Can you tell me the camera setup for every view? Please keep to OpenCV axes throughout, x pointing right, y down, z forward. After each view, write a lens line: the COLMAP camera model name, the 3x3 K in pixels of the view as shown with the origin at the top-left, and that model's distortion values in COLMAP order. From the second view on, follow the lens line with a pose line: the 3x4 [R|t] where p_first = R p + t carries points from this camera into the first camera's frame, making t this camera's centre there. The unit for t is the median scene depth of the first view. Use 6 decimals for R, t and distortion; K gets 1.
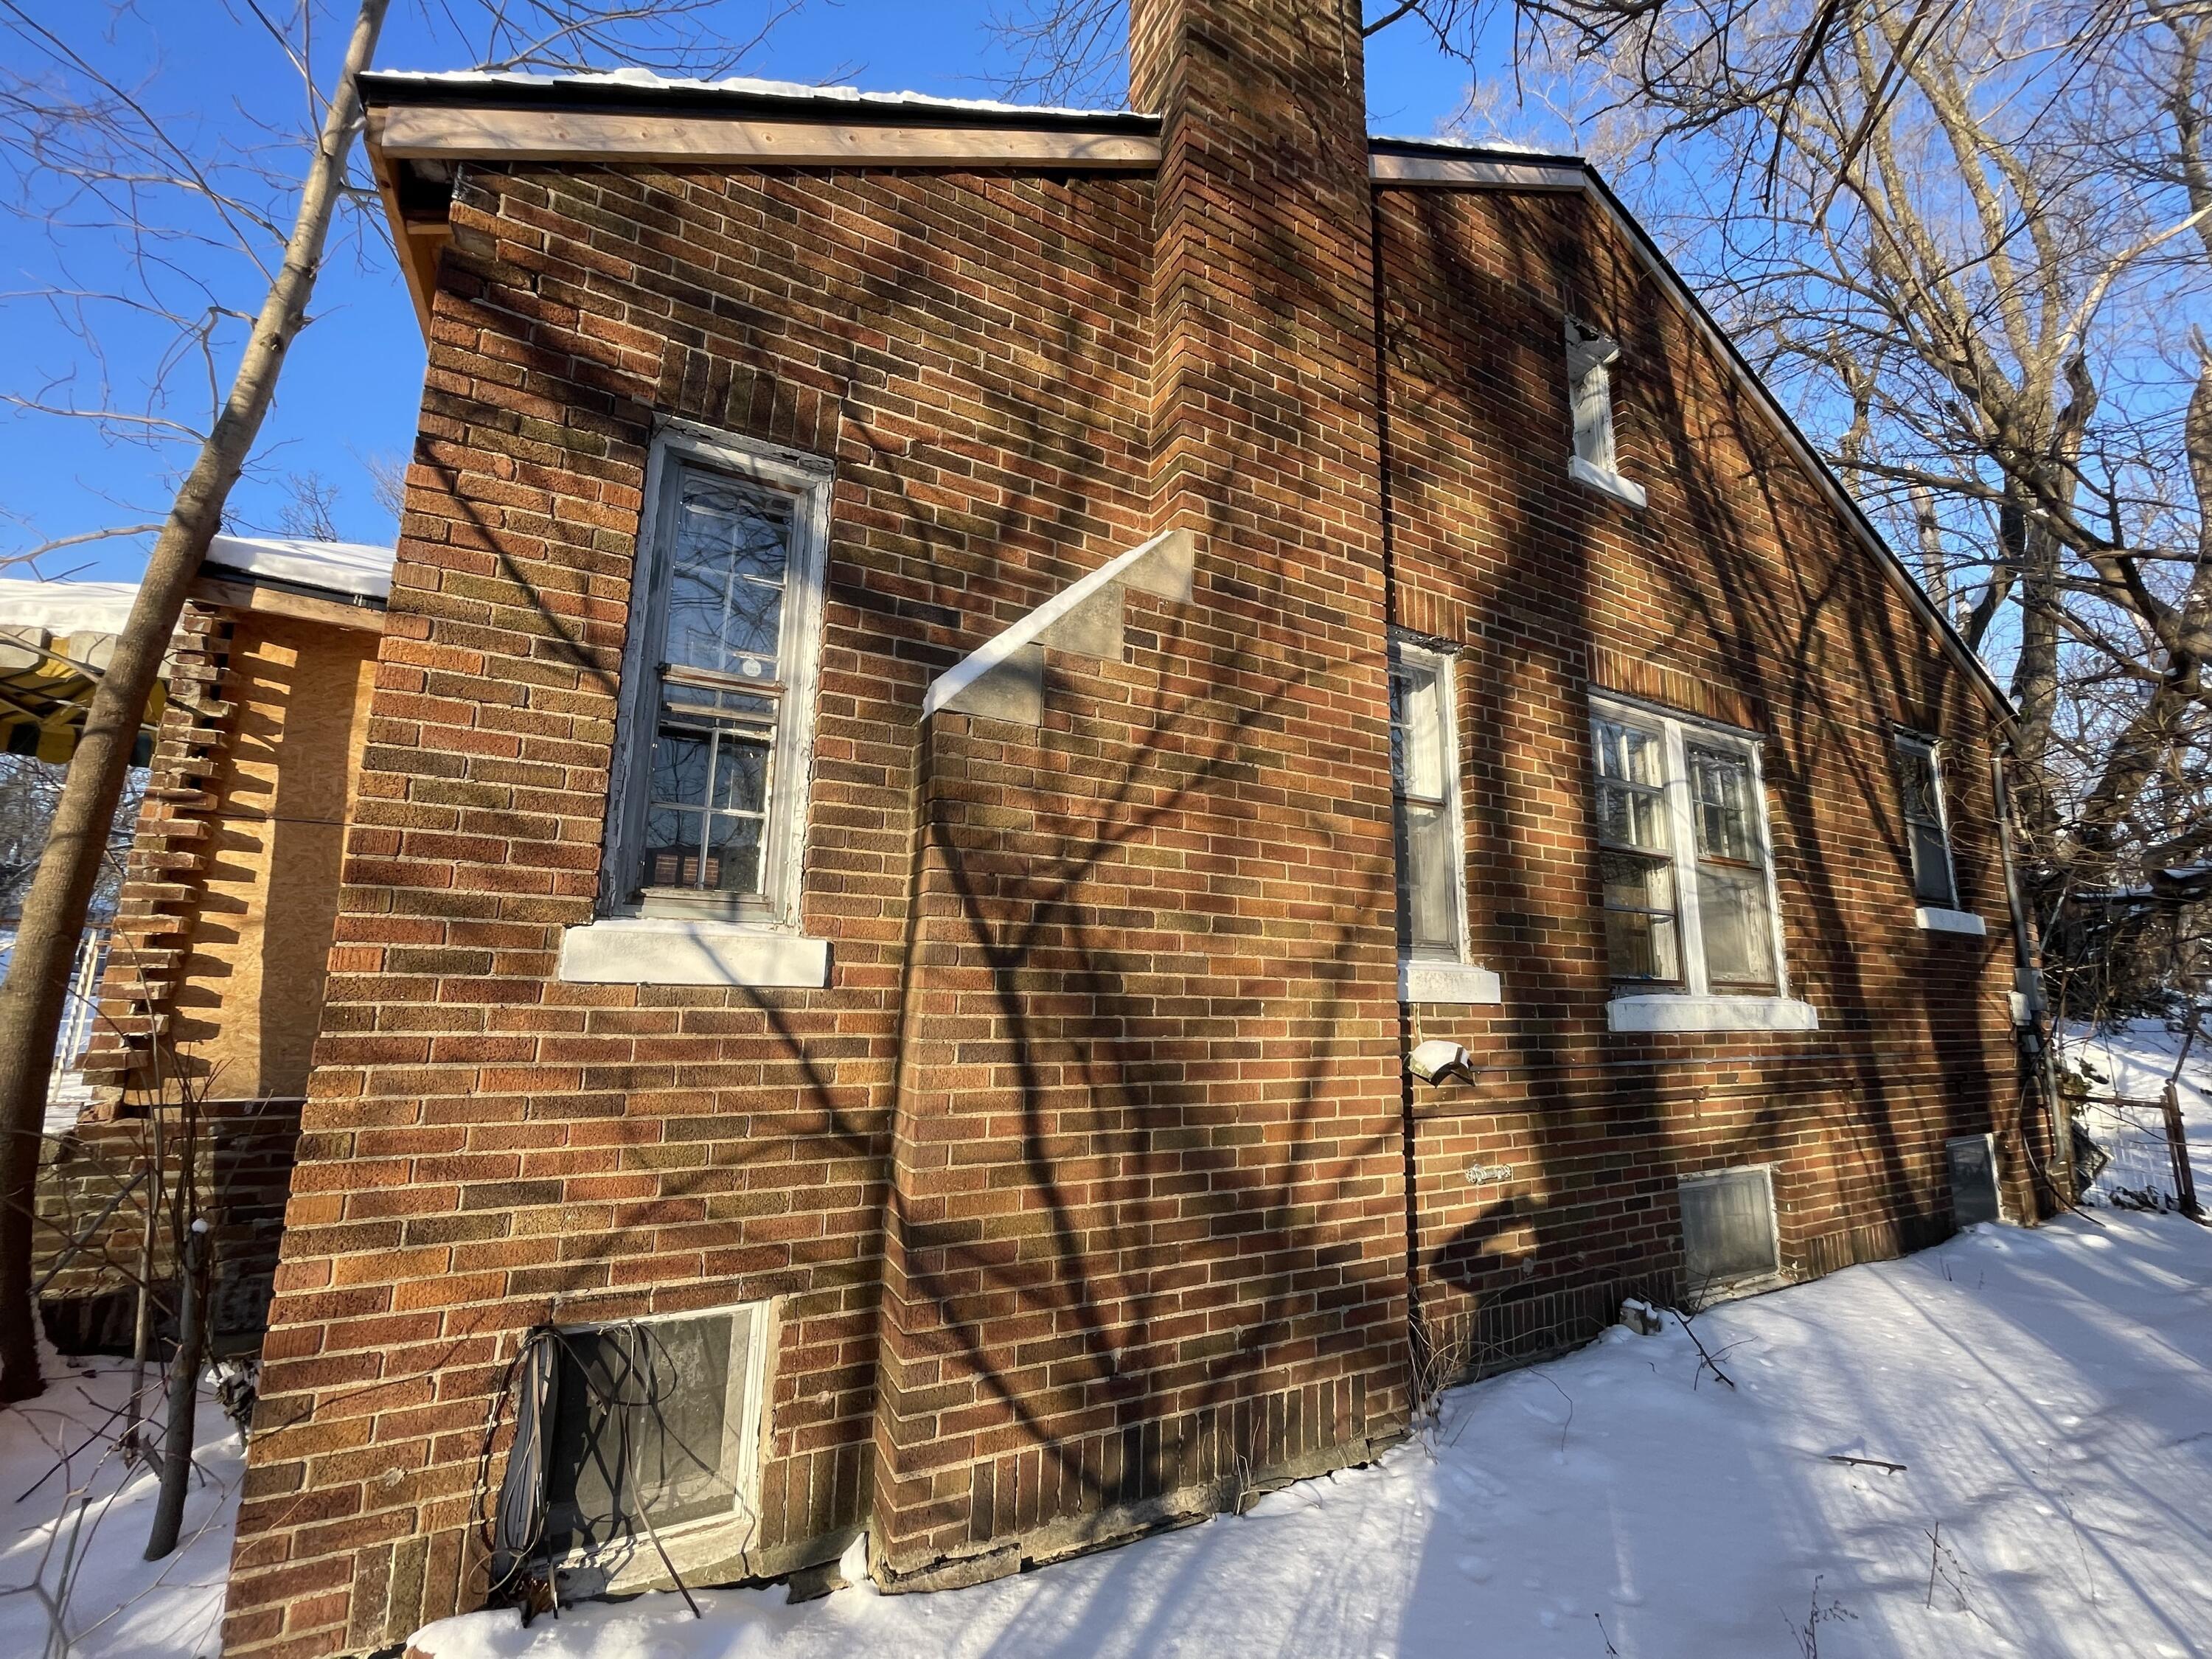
lens RADIAL K [[891.4, 0, 1105.7], [0, 891.4, 825.9], [0, 0, 1]] dist [-0.000648, -0.000151]
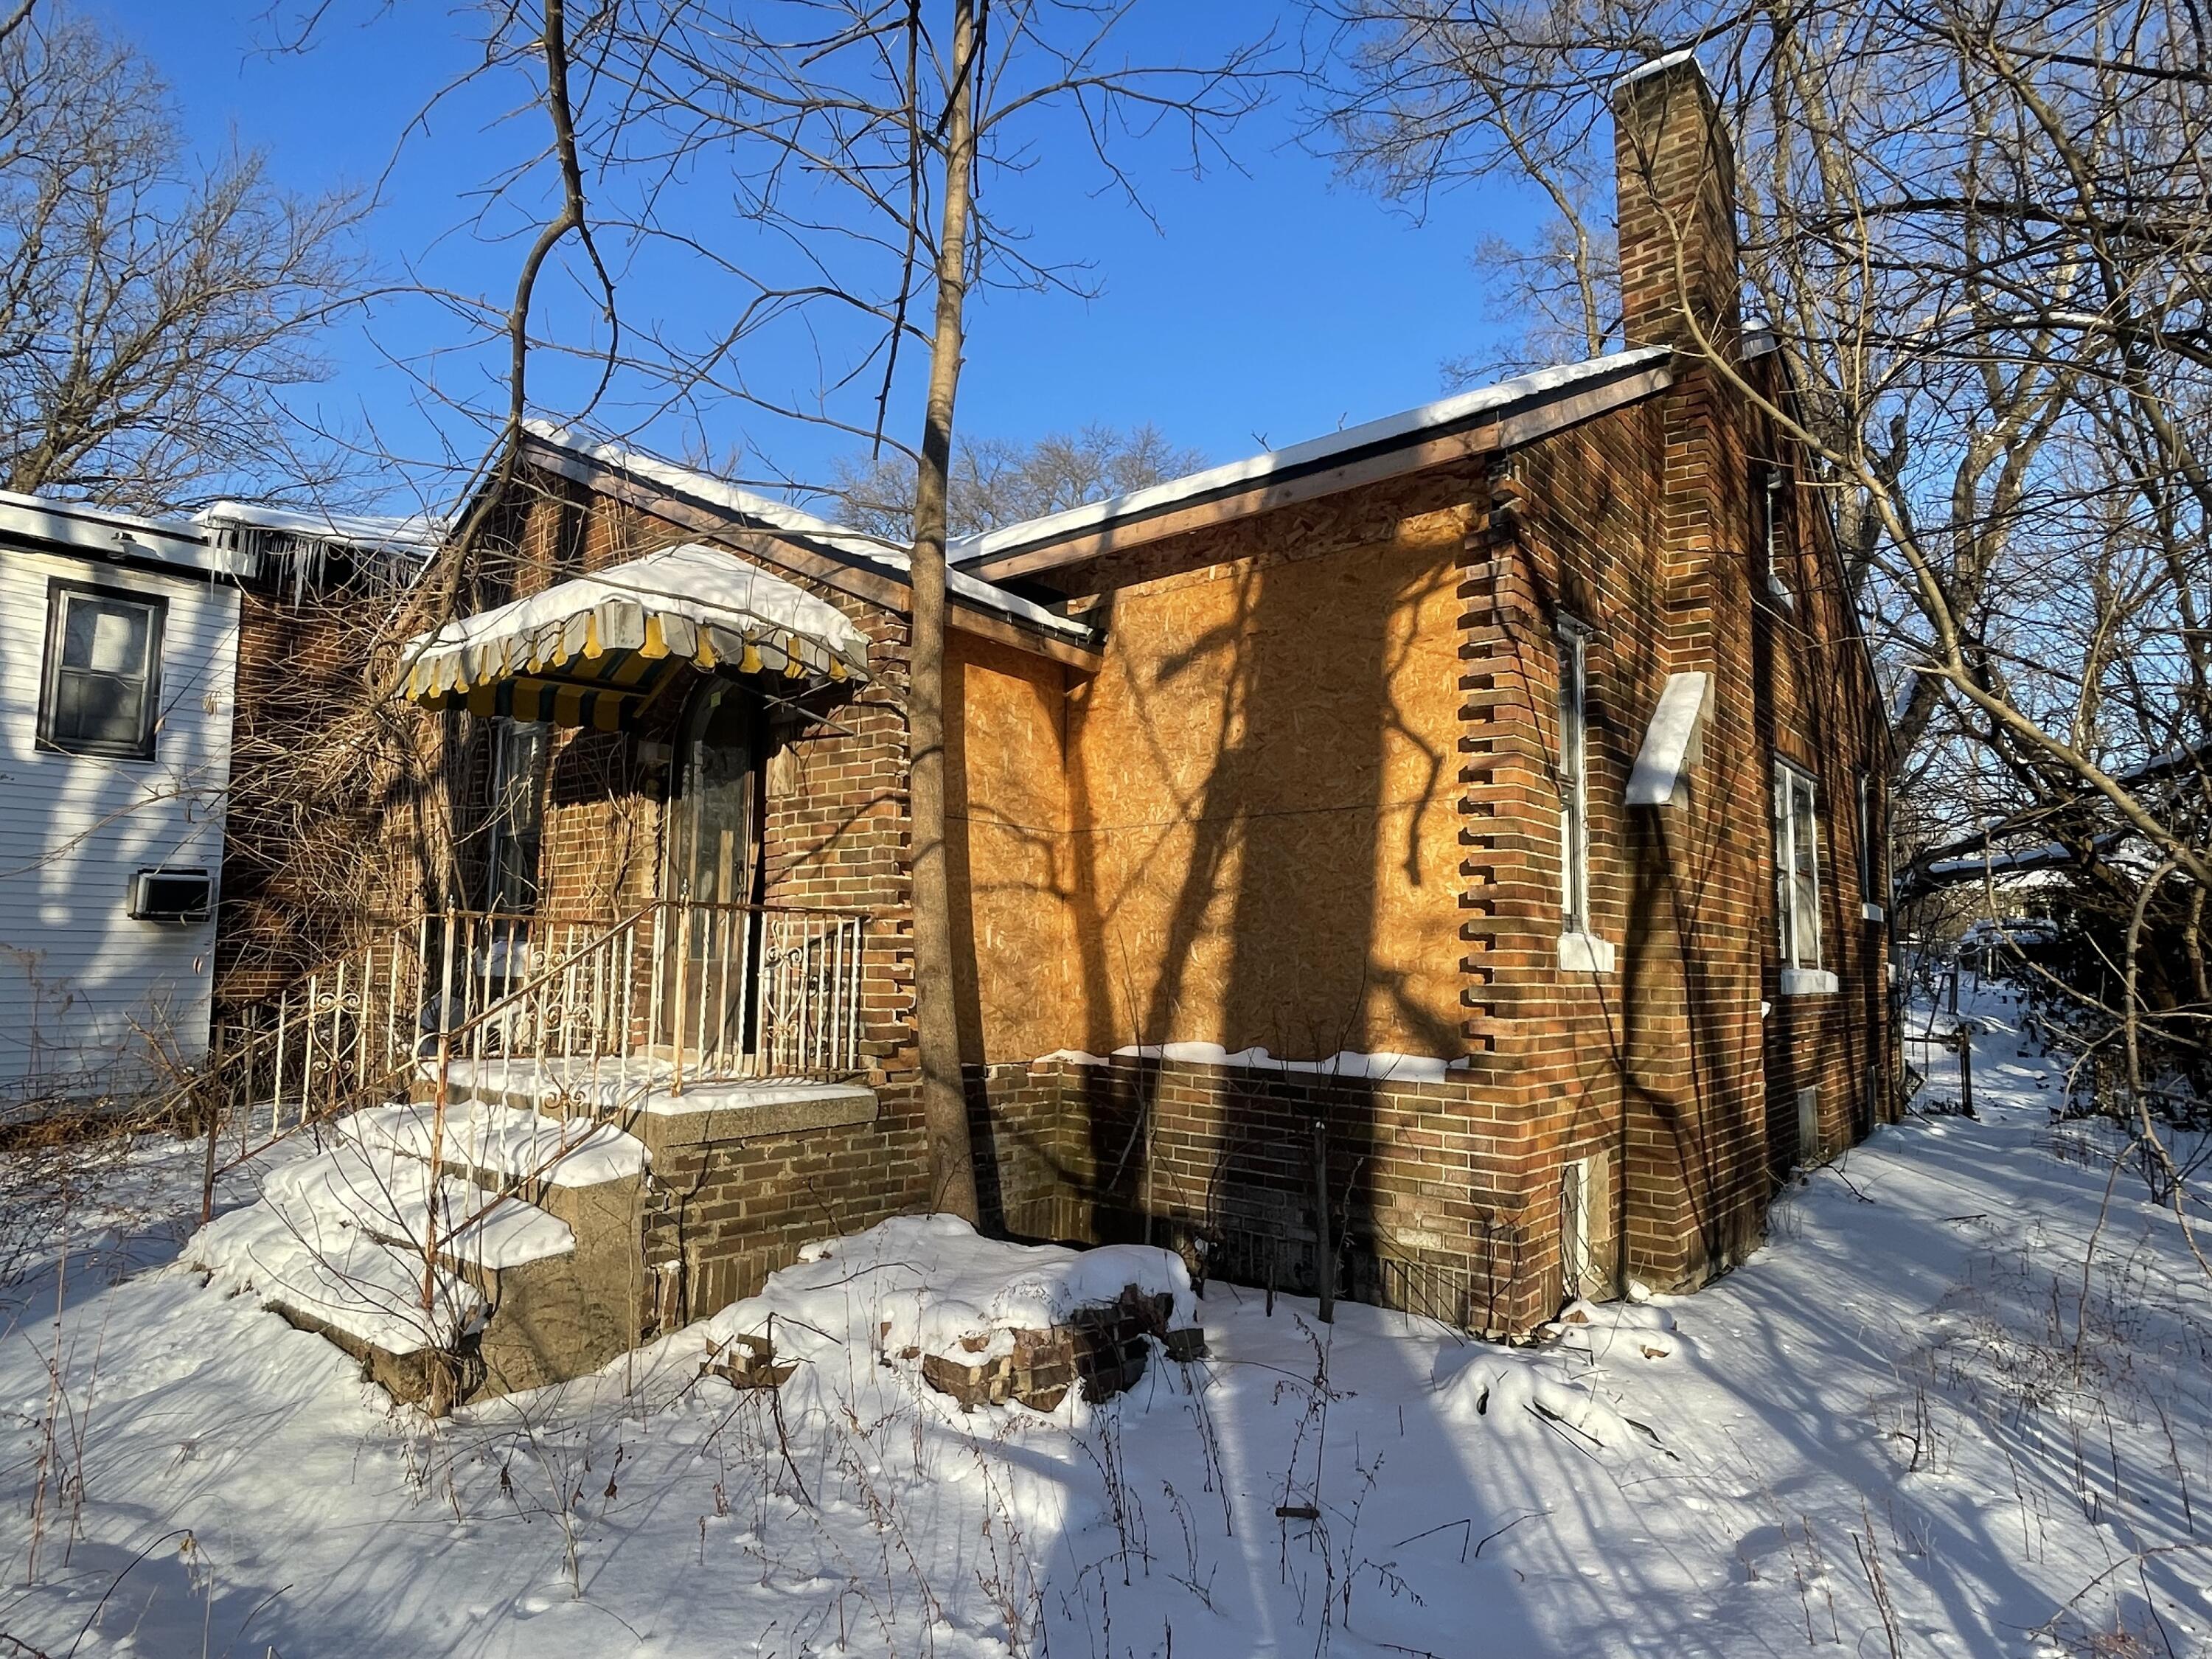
lens RADIAL K [[1239.5, 0, 1106.1], [0, 1239.5, 824.1], [0, 0, 1]] dist [-0.021526, -0.000245]
pose [[0.931063, 0.041491, 0.362492, -0.959225], [-0.071357, 0.995034, 0.069389, -0.087578], [-0.357813, -0.090472, 0.929400, -0.360918]]
